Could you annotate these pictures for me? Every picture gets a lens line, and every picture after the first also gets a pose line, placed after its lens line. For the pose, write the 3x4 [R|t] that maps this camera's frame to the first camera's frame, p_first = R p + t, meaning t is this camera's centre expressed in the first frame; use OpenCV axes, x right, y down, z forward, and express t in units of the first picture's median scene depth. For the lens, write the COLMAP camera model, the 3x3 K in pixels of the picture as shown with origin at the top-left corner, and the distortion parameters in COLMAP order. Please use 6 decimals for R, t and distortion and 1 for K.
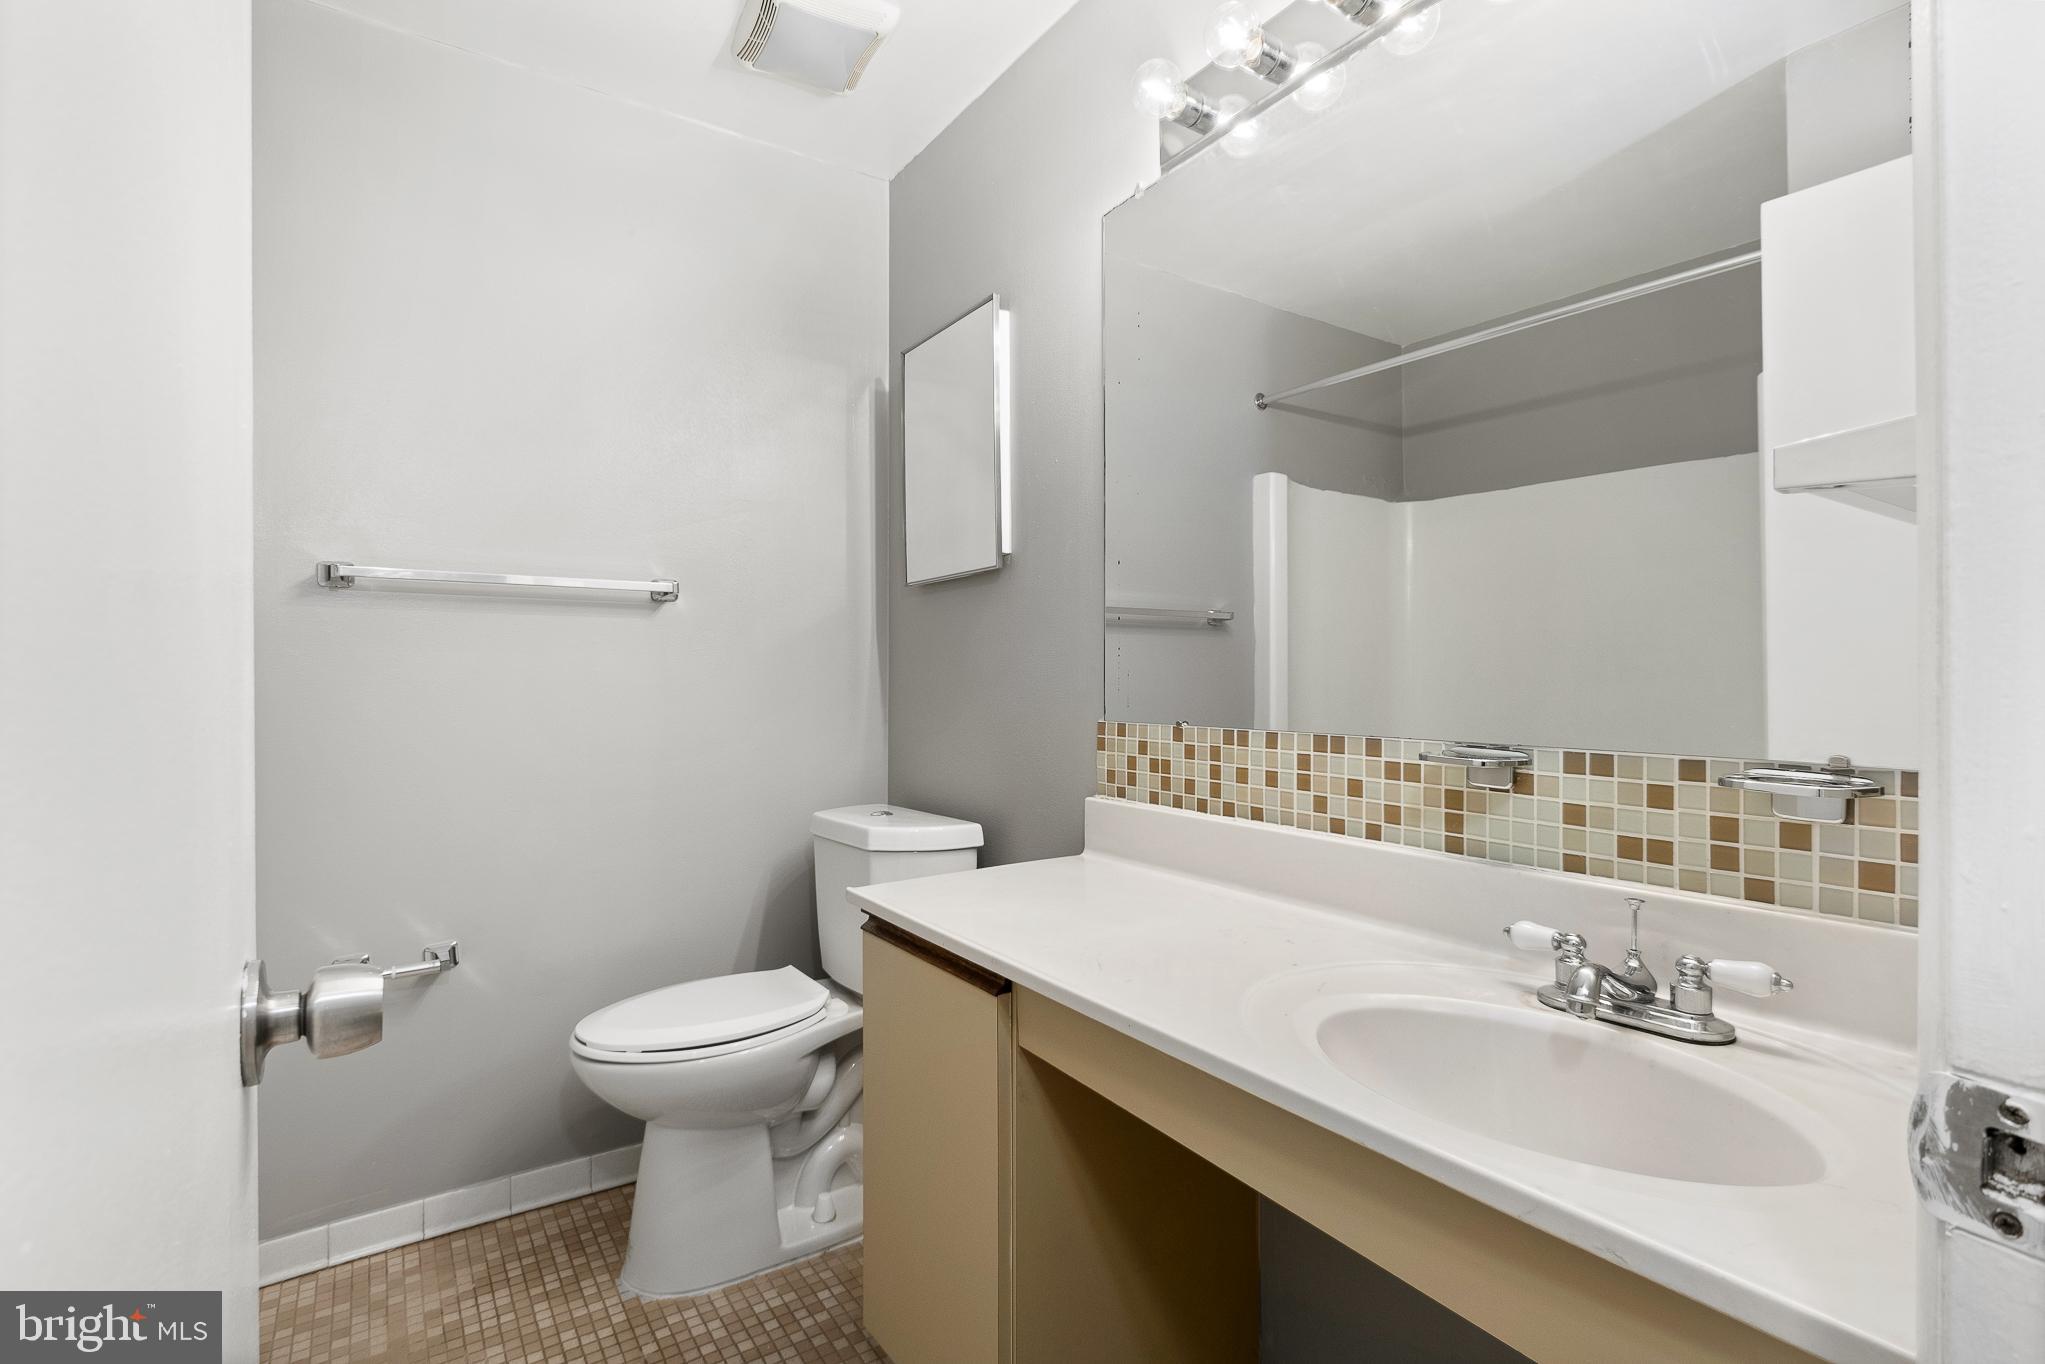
lens RADIAL K [[940.3, 0, 1018.5], [0, 940.3, 677.2], [0, 0, 1]] dist [-0.002062, -0.000390]
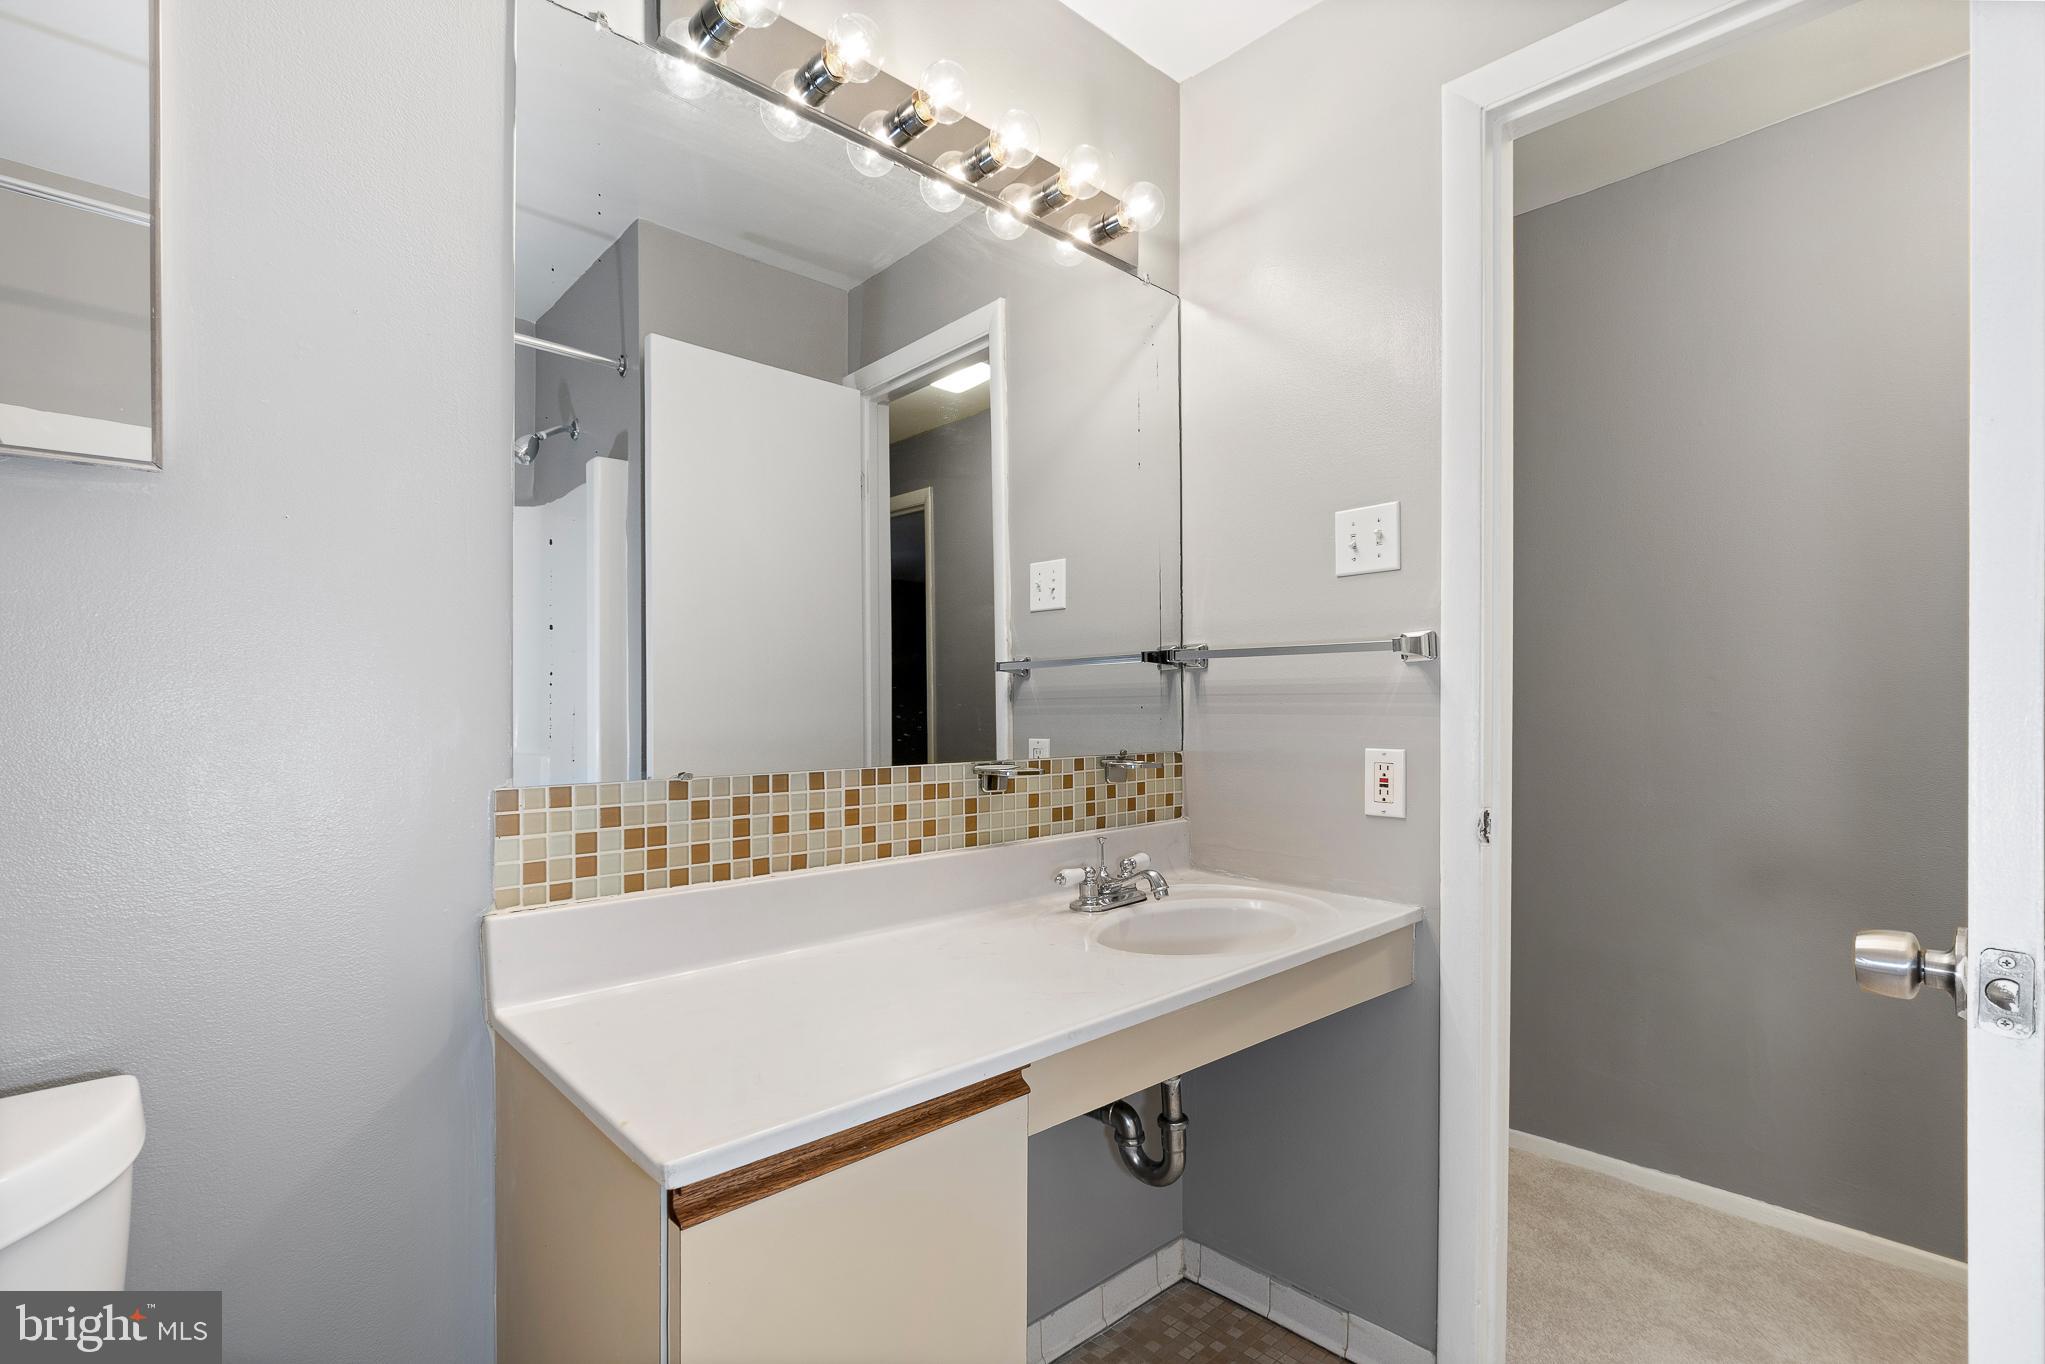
lens RADIAL K [[940.3, 0, 1013.3], [0, 940.3, 691.0], [0, 0, 1]] dist [-0.002062, -0.000390]
pose [[-0.153957, 0.016144, 0.987946, -0.726162], [0.001212, 0.999869, -0.016150, -0.008971], [-0.988077, -0.001289, -0.153957, 0.967036]]
